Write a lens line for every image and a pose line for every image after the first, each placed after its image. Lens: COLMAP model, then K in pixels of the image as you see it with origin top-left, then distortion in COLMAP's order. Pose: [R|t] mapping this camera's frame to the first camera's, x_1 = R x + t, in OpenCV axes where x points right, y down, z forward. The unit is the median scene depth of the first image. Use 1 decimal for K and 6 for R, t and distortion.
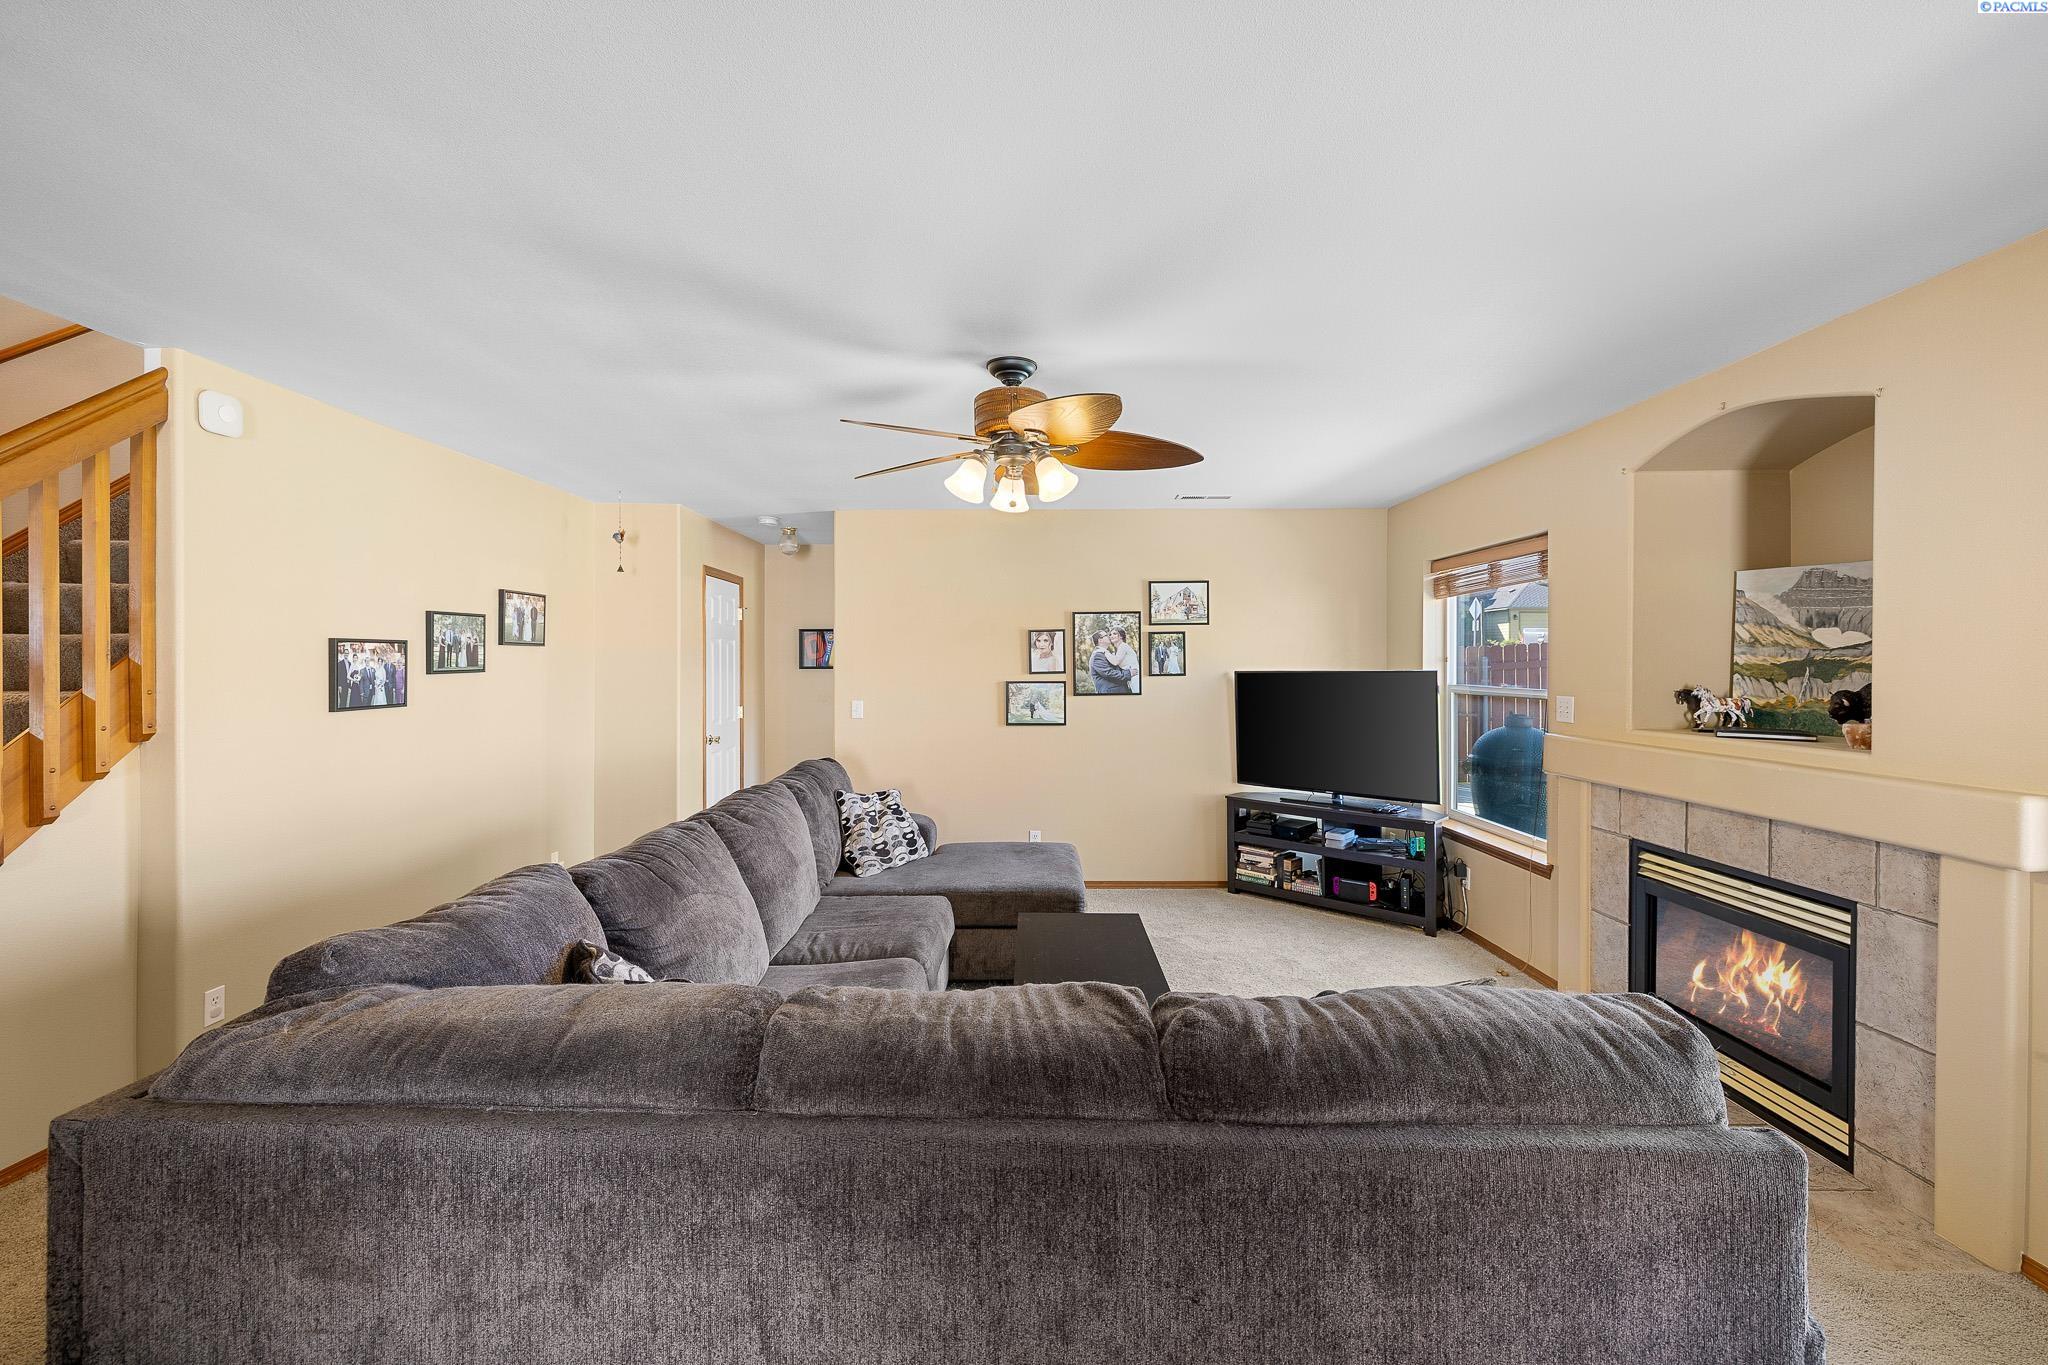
lens RADIAL K [[871.6, 0, 1017.4], [0, 871.6, 676.5], [0, 0, 1]] dist [-0.000912, 0.000815]
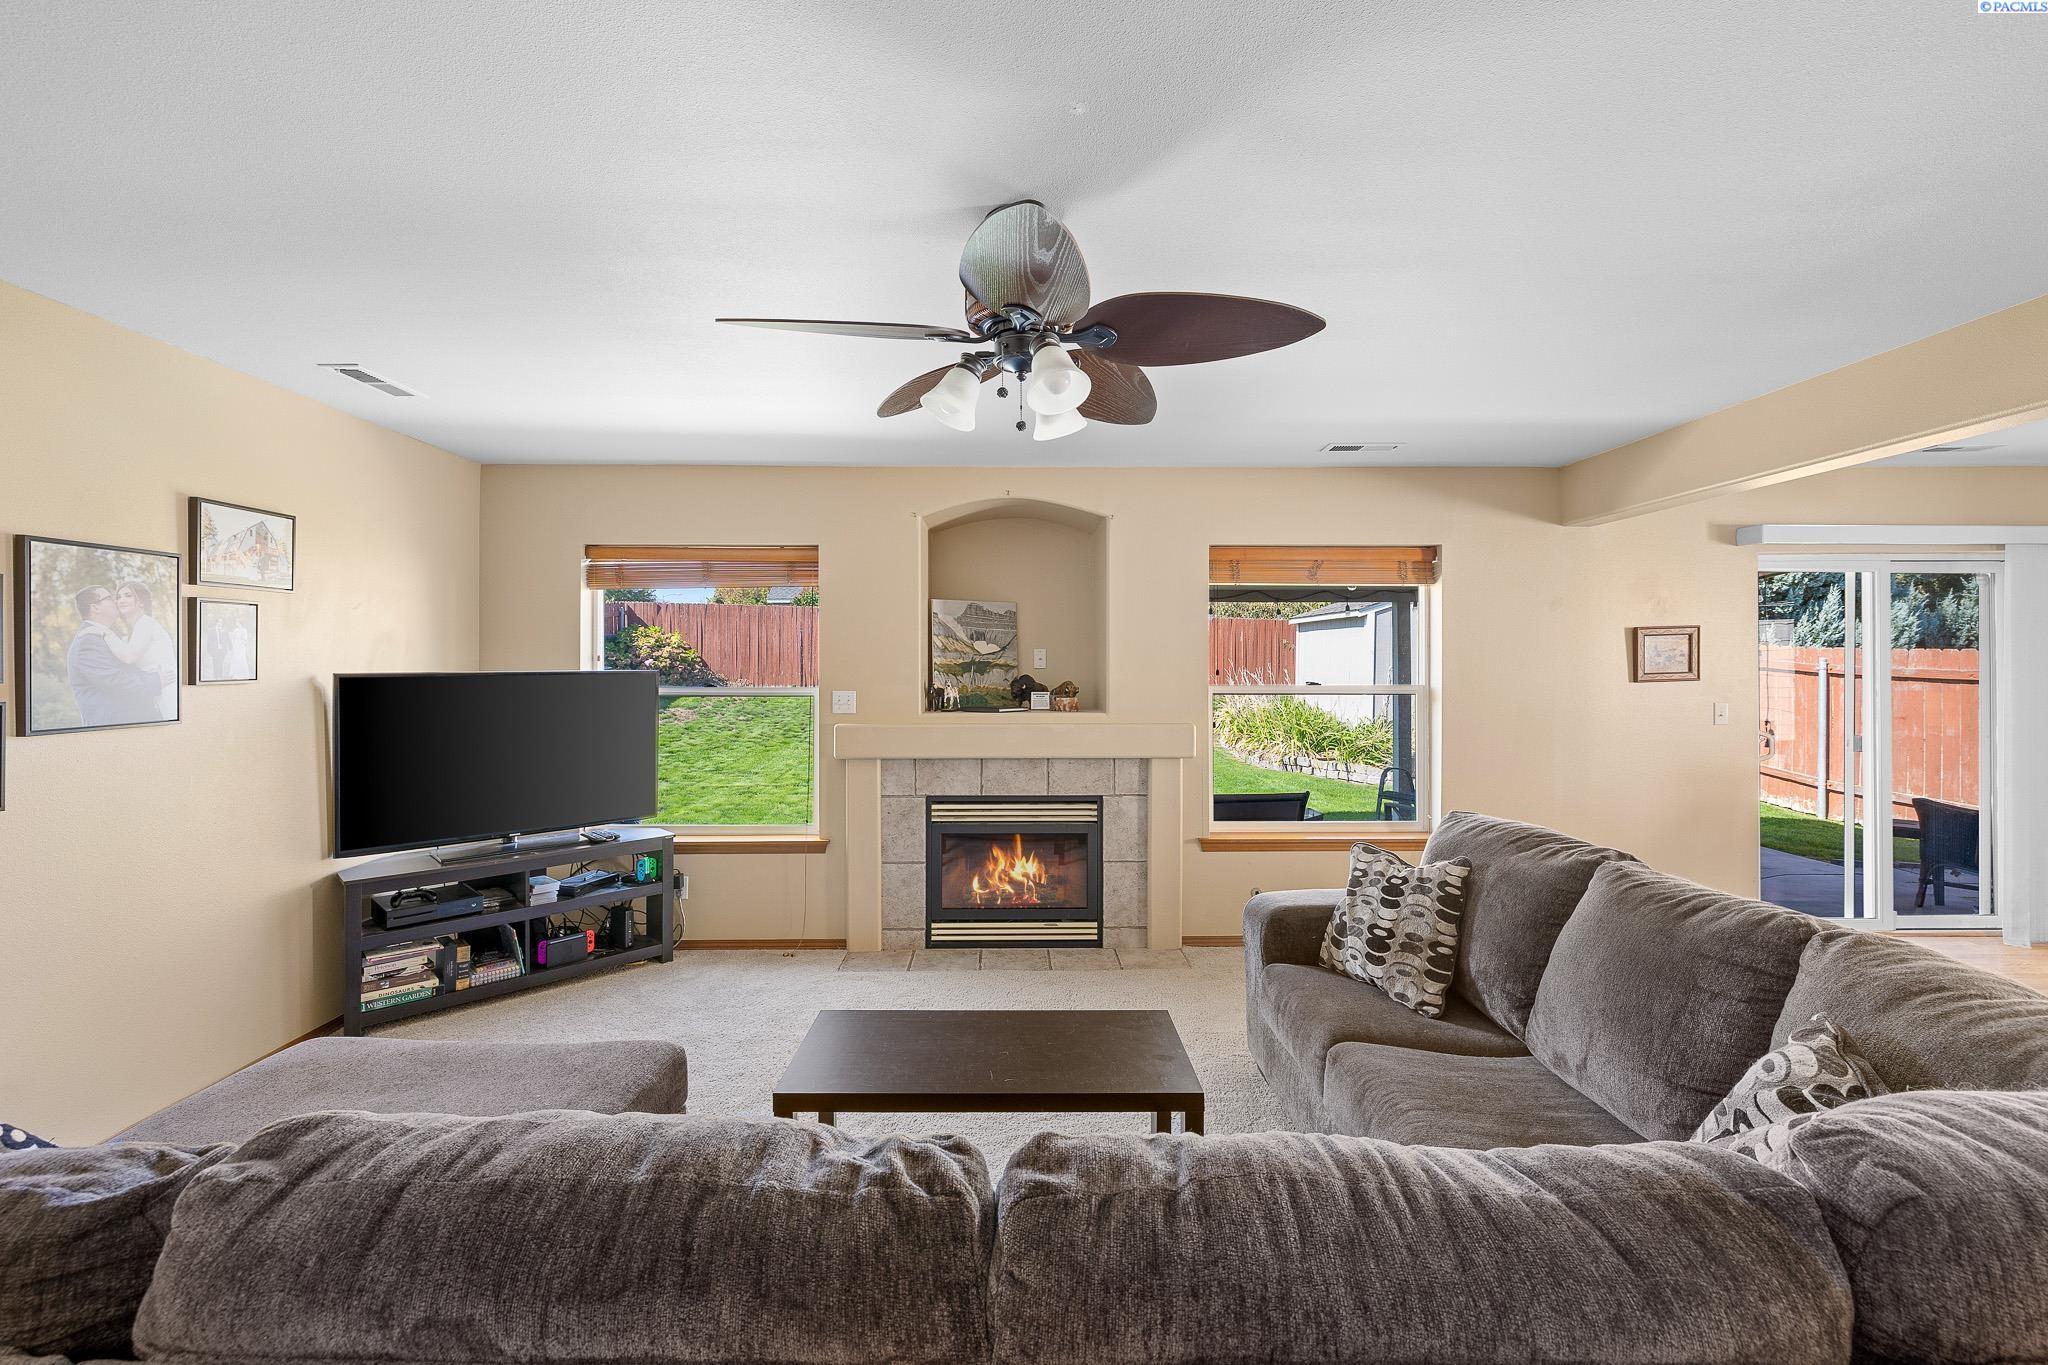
lens RADIAL K [[856.5, 0, 1023.4], [0, 856.5, 663.5], [0, 0, 1]] dist [-0.000539, 0.000517]
pose [[-0.025939, 0.004260, 0.999654, -0.394204], [0.014110, 0.999893, -0.003895, -0.004794], [-0.999564, 0.014004, -0.025996, 0.589775]]
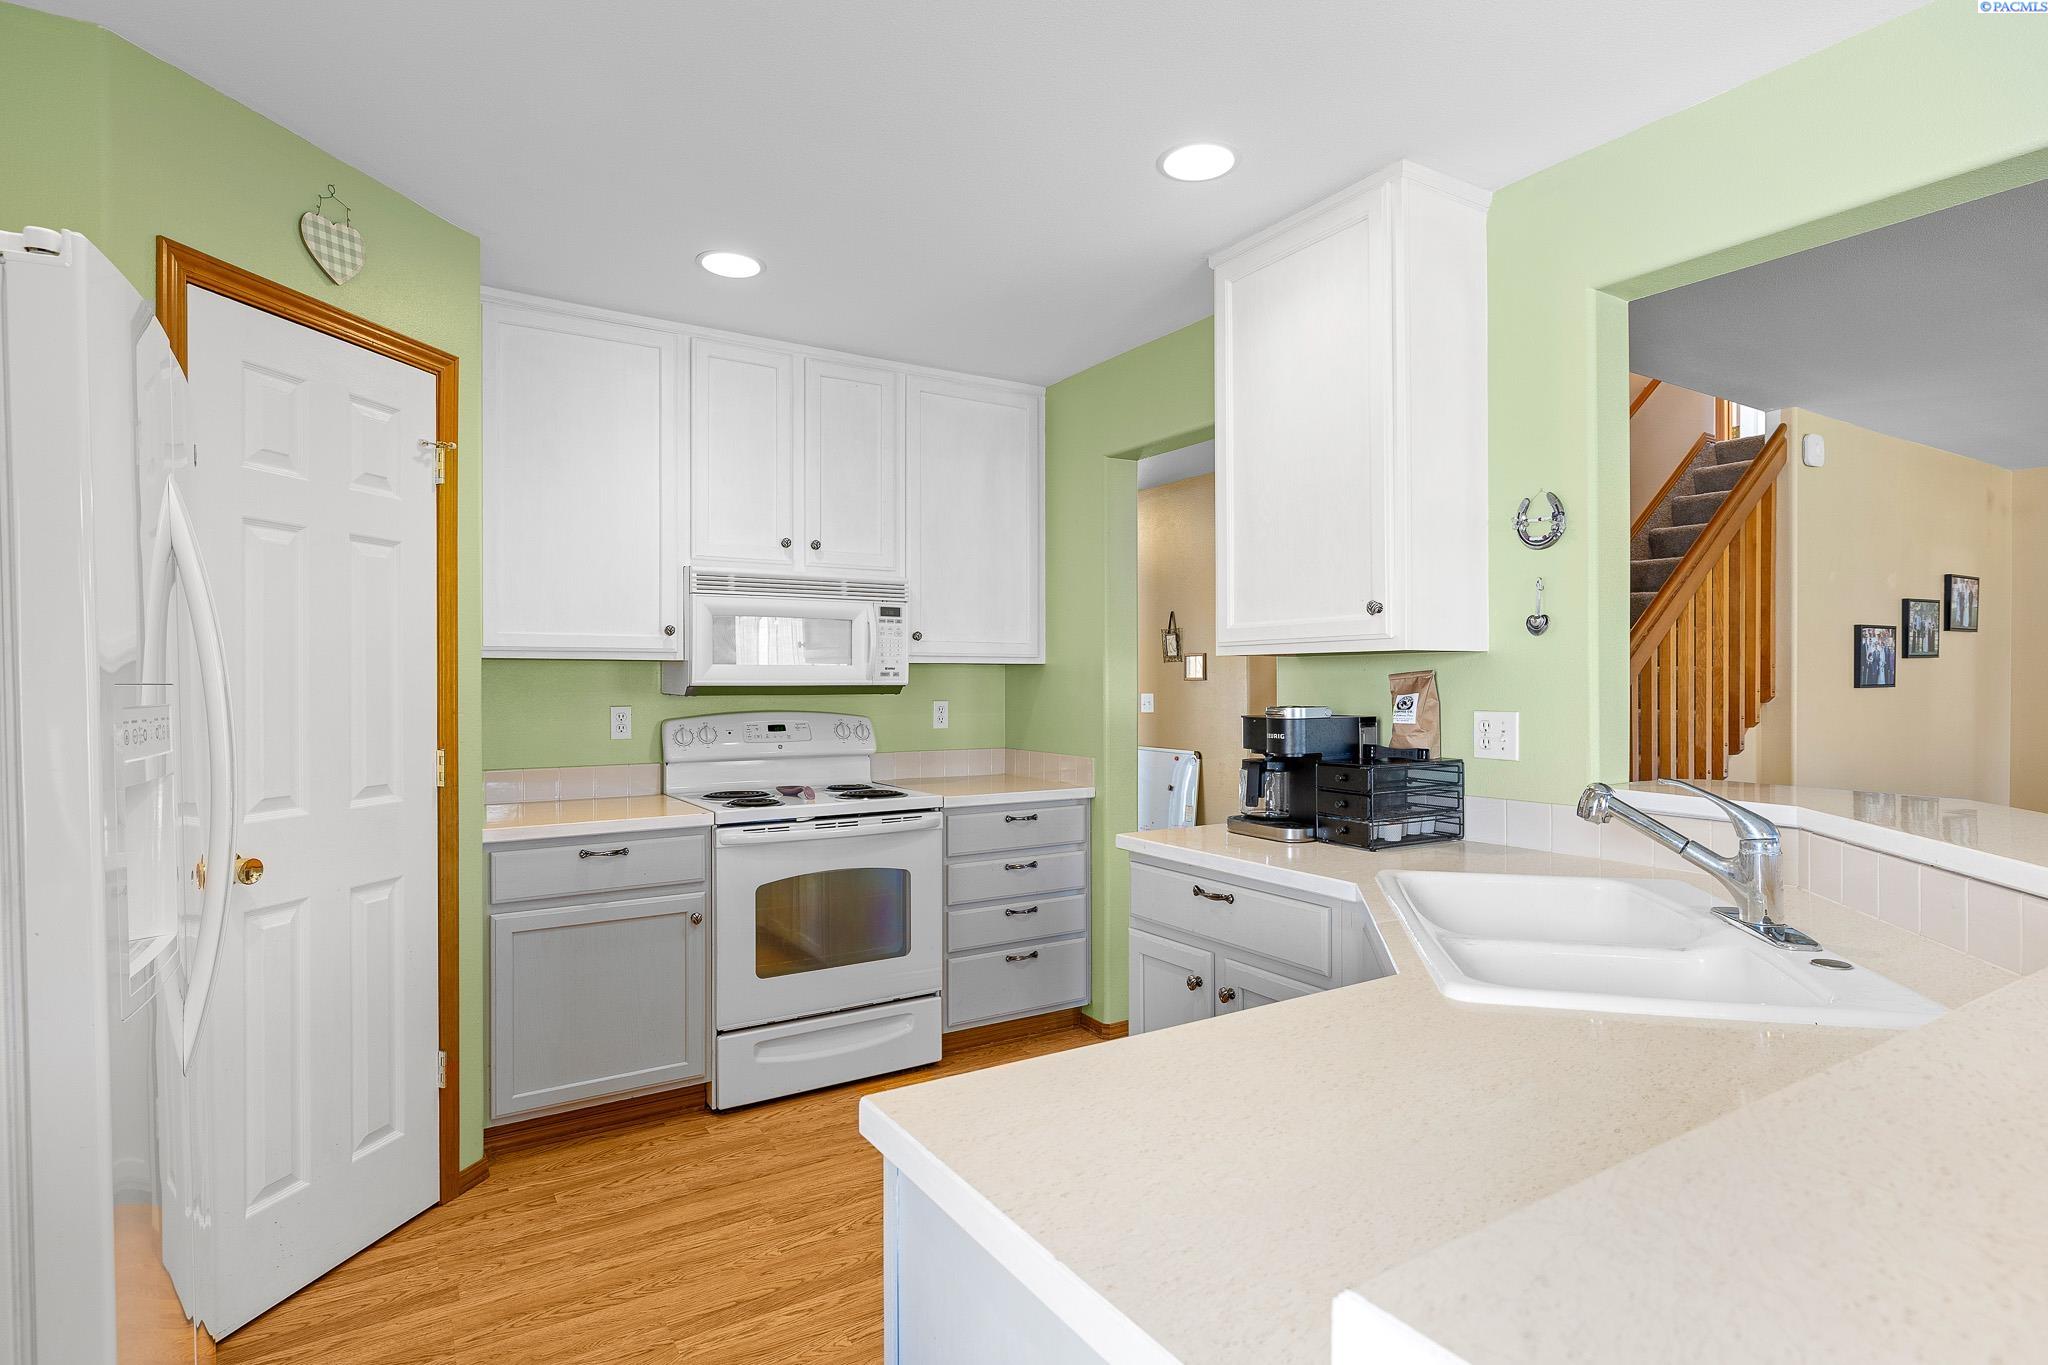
lens RADIAL K [[1053.3, 0, 1024.0], [0, 1053.3, 682.5], [0, 0, 1]] dist [0.025443, -0.000006]
pose [[0.544155, 0.002211, -0.838982, -0.123750], [-0.010448, 0.999937, -0.004141, 0.032827], [0.838920, 0.011019, 0.544144, -0.460145]]
